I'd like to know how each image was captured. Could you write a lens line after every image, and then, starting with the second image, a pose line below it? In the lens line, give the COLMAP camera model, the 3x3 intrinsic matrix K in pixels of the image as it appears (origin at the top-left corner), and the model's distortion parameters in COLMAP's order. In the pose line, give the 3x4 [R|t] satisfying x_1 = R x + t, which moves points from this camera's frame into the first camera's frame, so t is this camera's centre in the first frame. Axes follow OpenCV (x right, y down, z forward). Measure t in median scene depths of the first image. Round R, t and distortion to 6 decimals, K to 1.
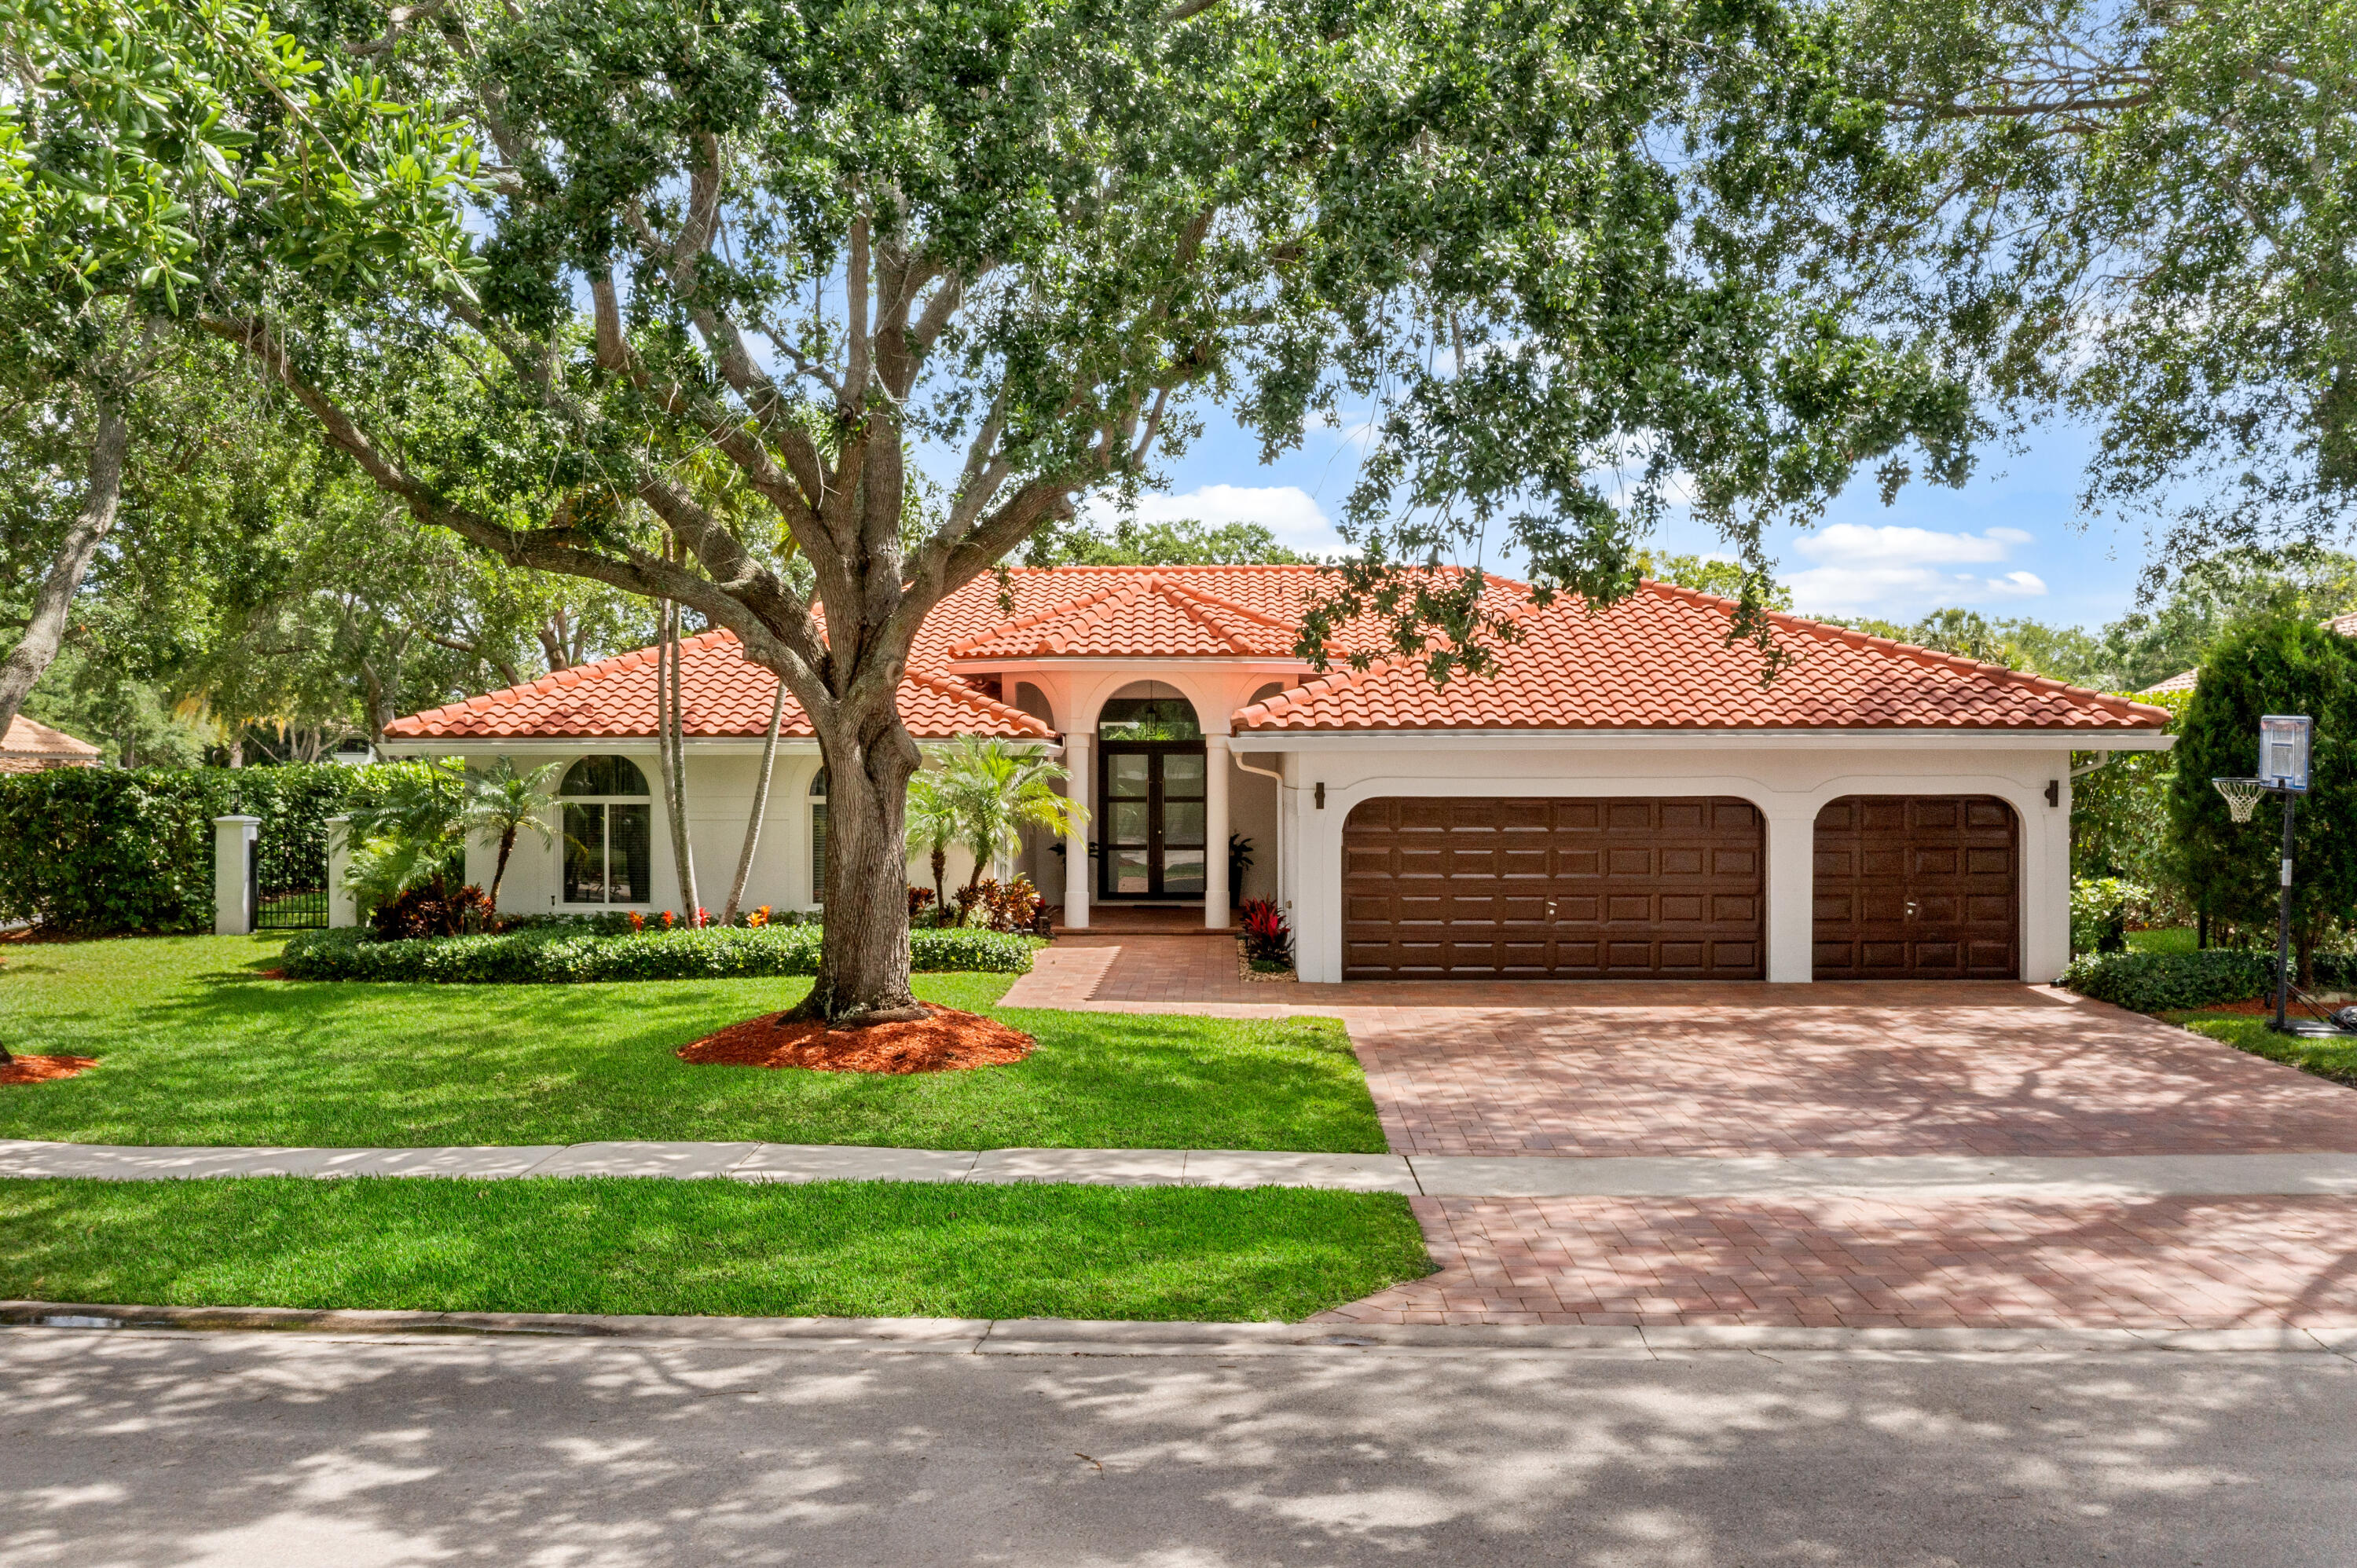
lens RADIAL K [[1875.8, 0, 1178.5], [0, 1875.8, 784.0], [0, 0, 1]] dist [-0.016760, 0.001964]
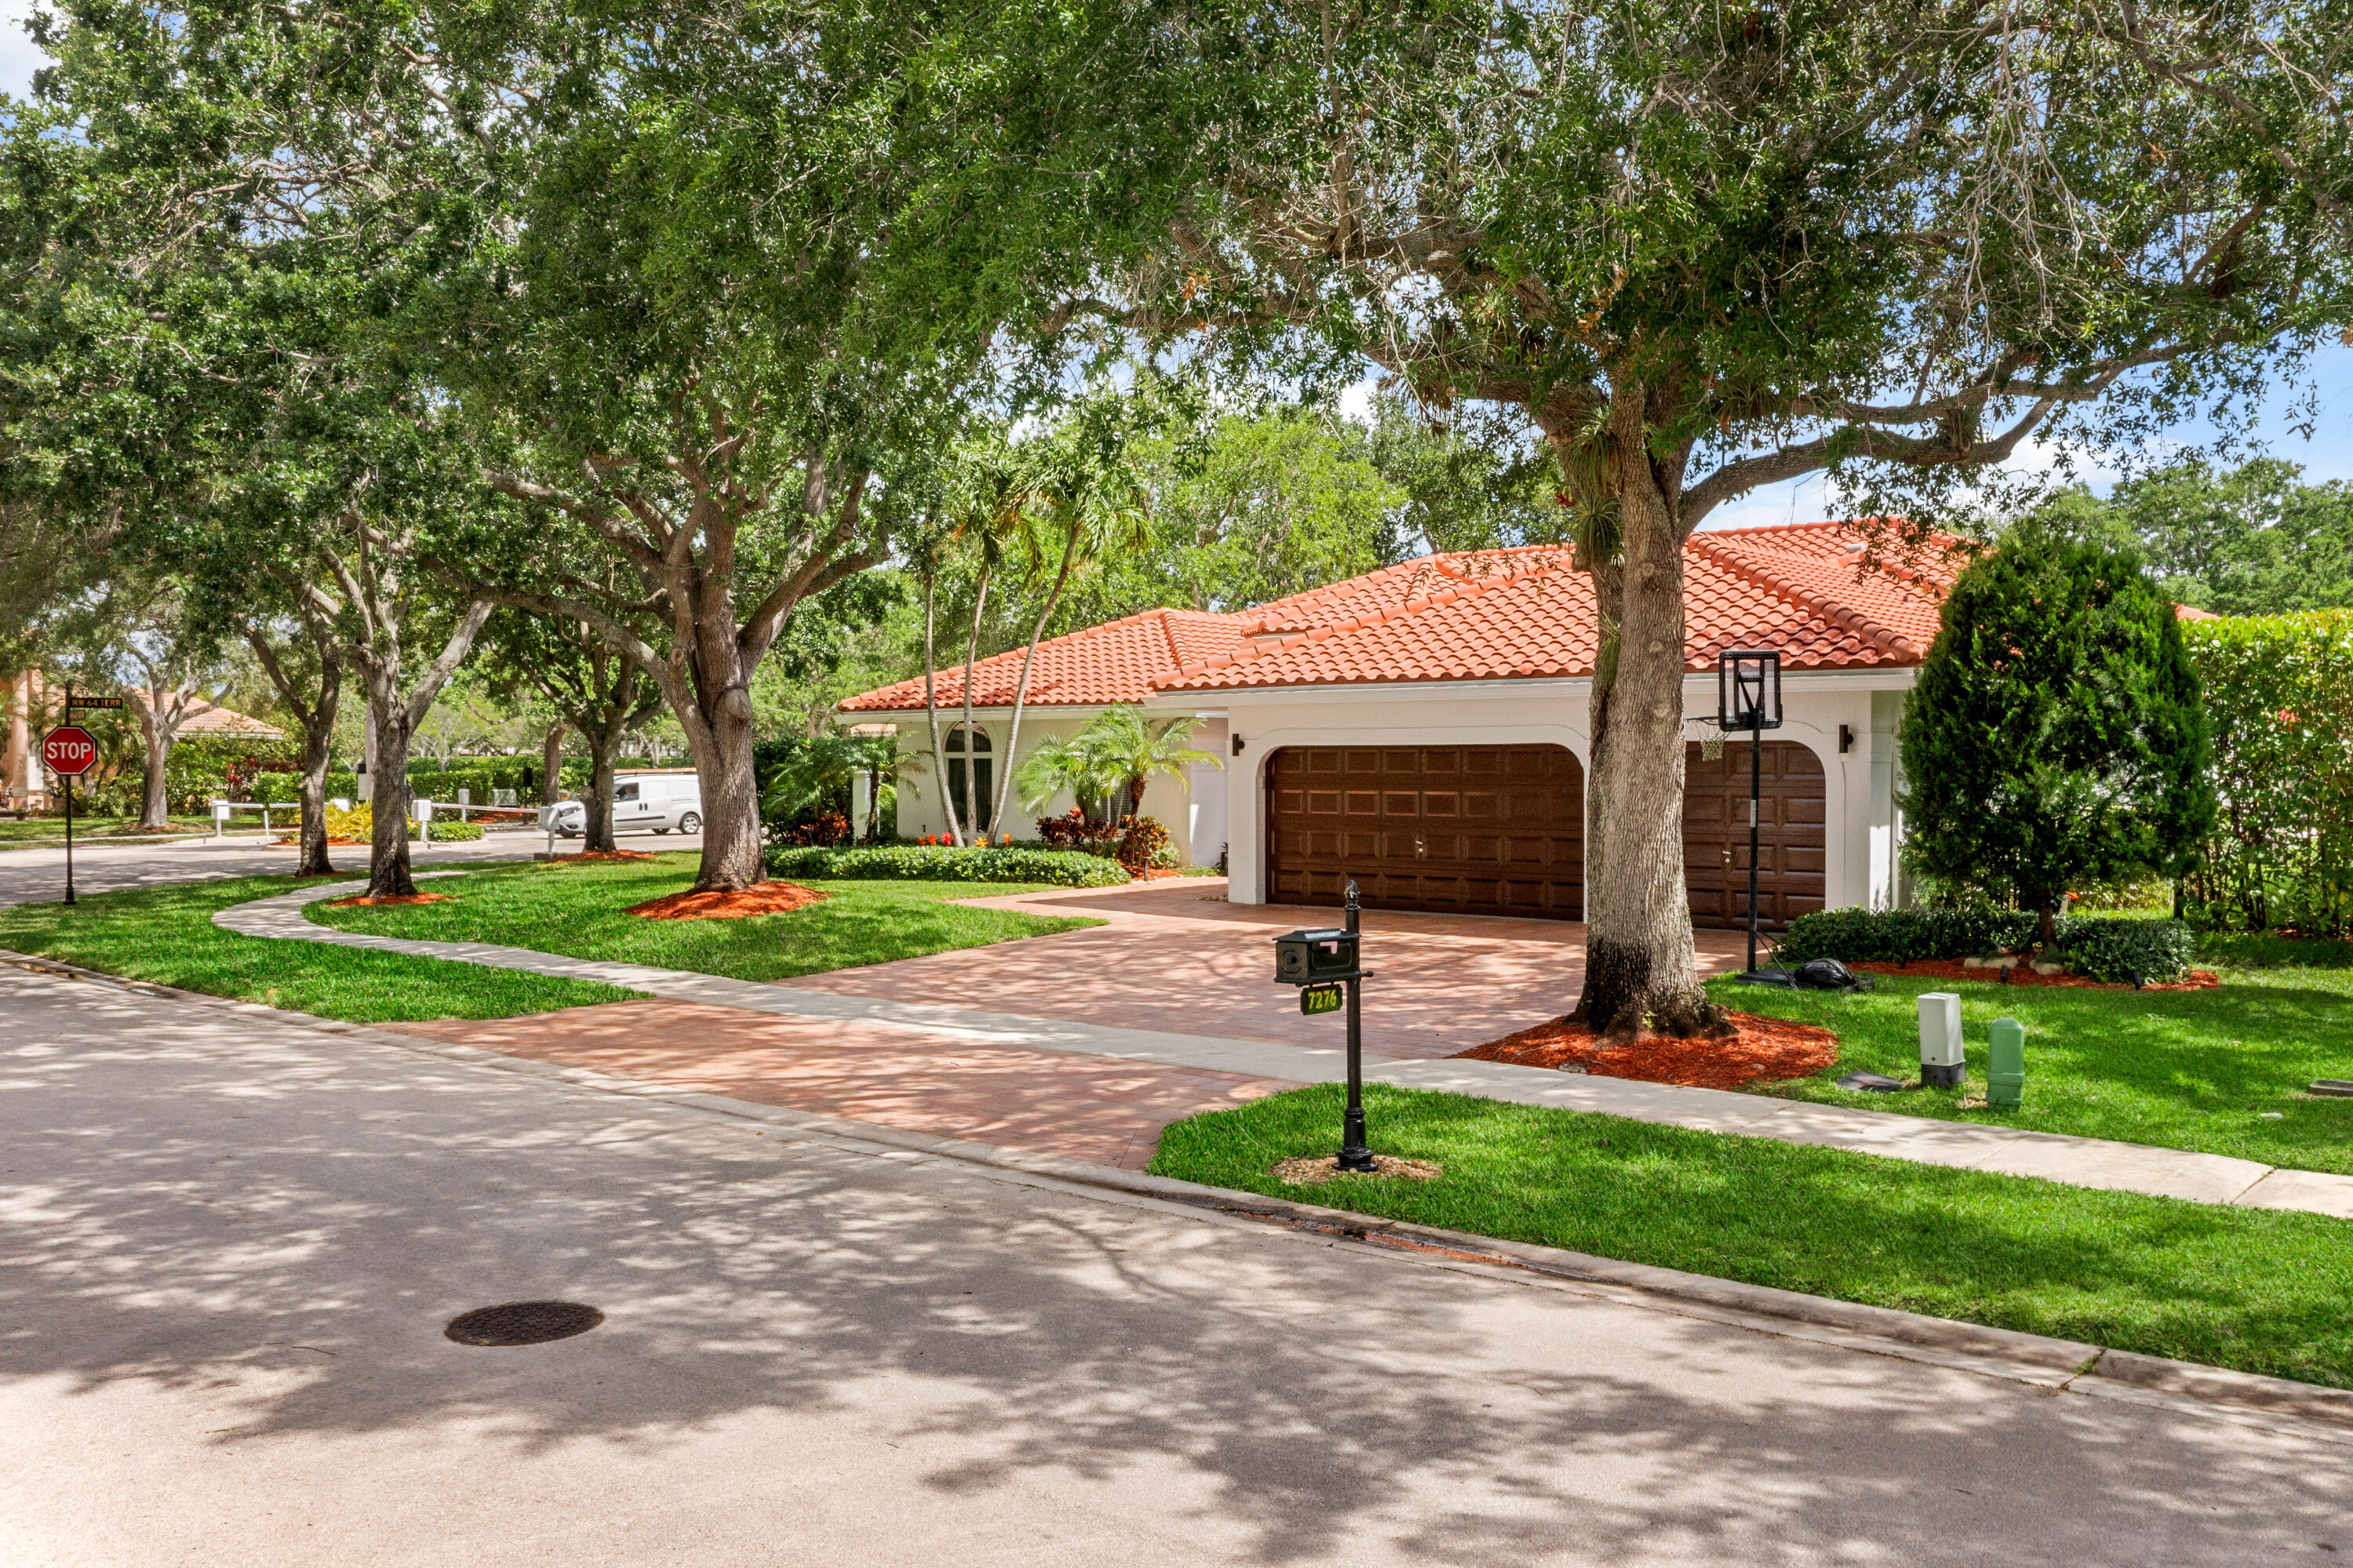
lens RADIAL K [[1842.3, 0, 1176.5], [0, 1842.3, 784.0], [0, 0, 1]] dist [-0.021411, 0.004723]
pose [[0.781082, 0.006997, -0.624390, 1.797333], [-0.002216, 0.999962, 0.008434, 0.048305], [0.624425, -0.005204, 0.781067, 0.148275]]
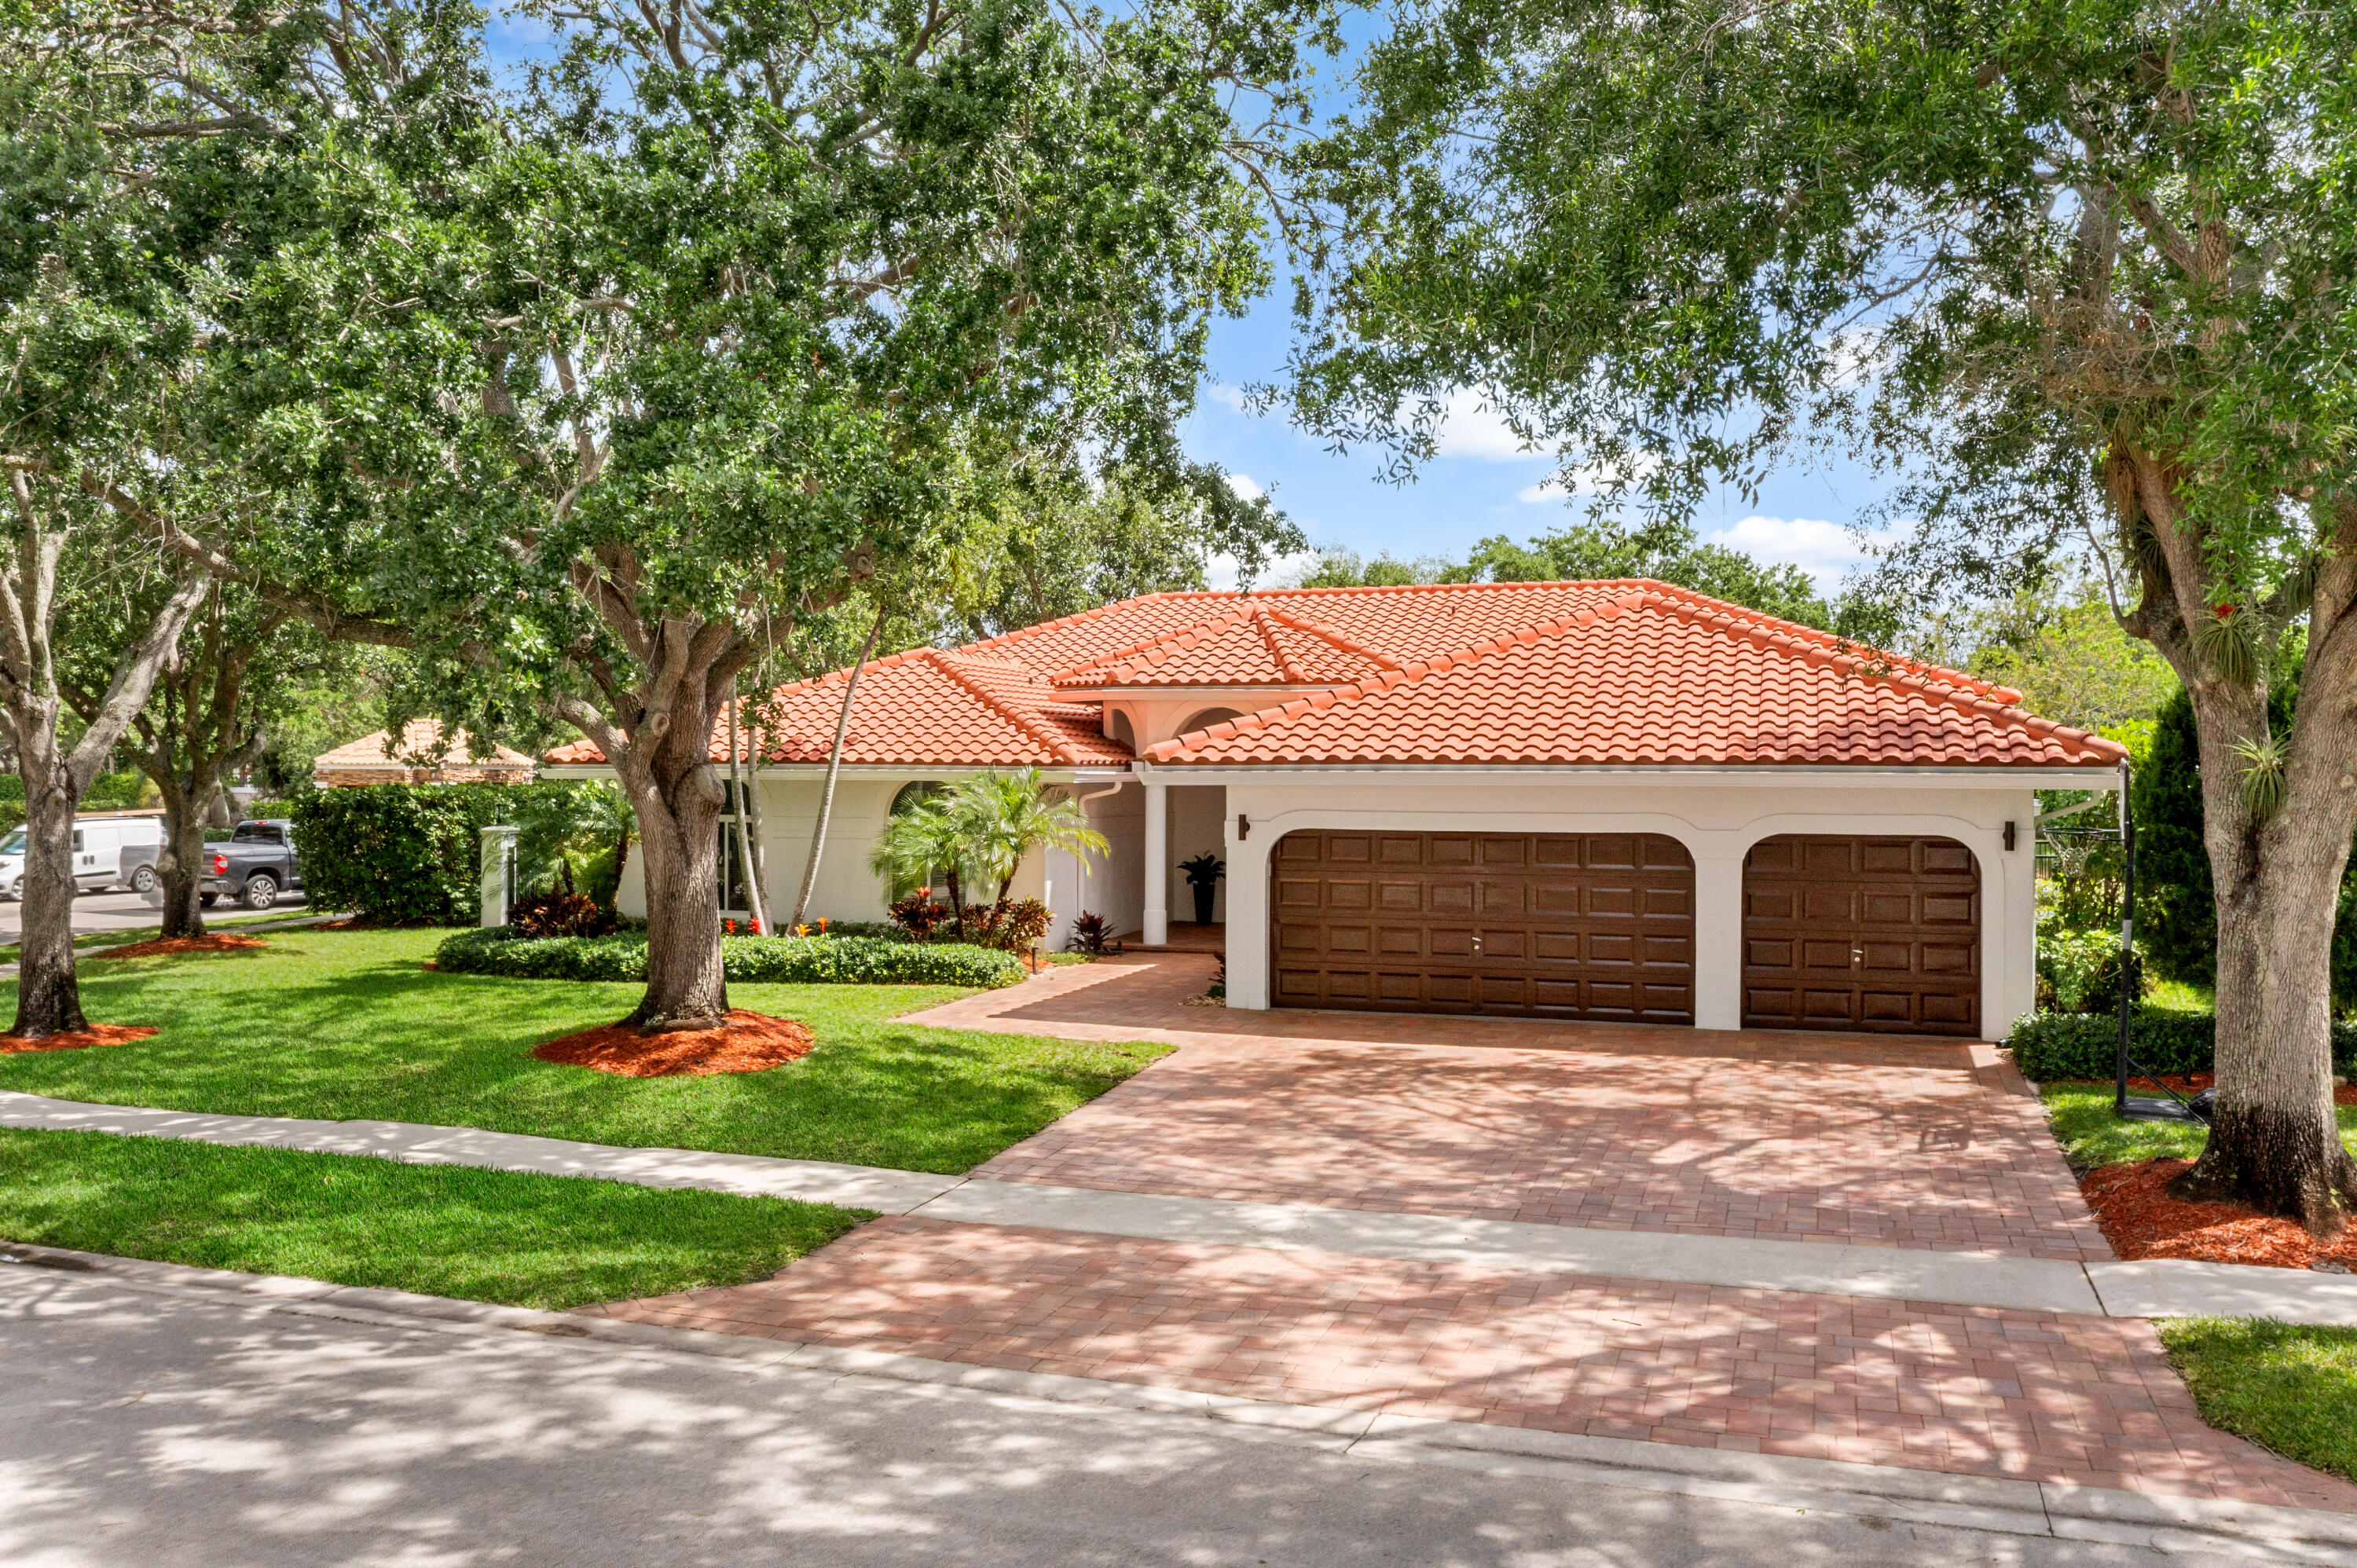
lens RADIAL K [[1875.8, 0, 1178.5], [0, 1875.8, 784.0], [0, 0, 1]] dist [-0.016760, 0.001964]
pose [[0.953649, 0.006506, -0.300851, 0.814949], [-0.006337, 0.999979, 0.001538, -0.044000], [0.300854, 0.000439, 0.953670, 0.017614]]
